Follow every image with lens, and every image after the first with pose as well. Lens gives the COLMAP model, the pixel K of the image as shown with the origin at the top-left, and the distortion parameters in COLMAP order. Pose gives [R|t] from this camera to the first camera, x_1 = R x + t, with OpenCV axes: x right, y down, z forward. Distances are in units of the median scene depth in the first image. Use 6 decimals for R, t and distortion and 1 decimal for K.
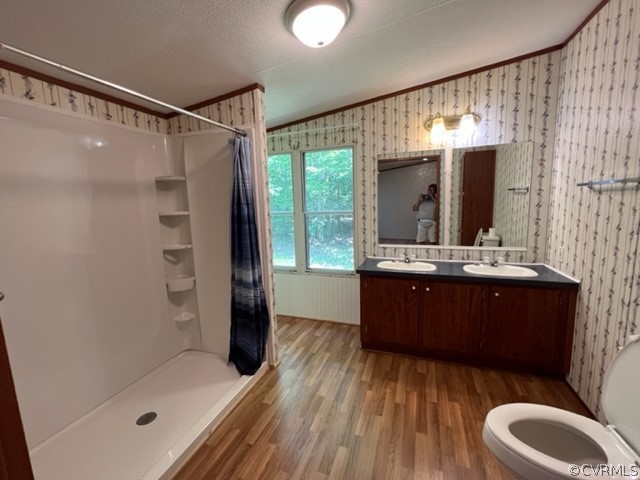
lens RADIAL K [[278.0, 0, 322.0], [0, 278.0, 236.8], [0, 0, 1]] dist [-0.001009, 0.000190]
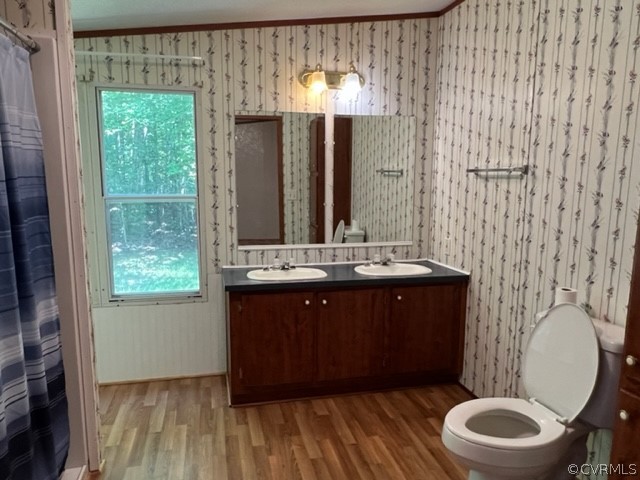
lens RADIAL K [[456.7, 0, 320.0], [0, 456.7, 240.0], [0, 0, 1]] dist [0.002951, -0.001021]
pose [[0.838052, -0.040913, 0.544054, -0.266565], [0.038647, 0.999131, 0.015605, 0.003073], [-0.544220, 0.007949, 0.838905, -0.019900]]
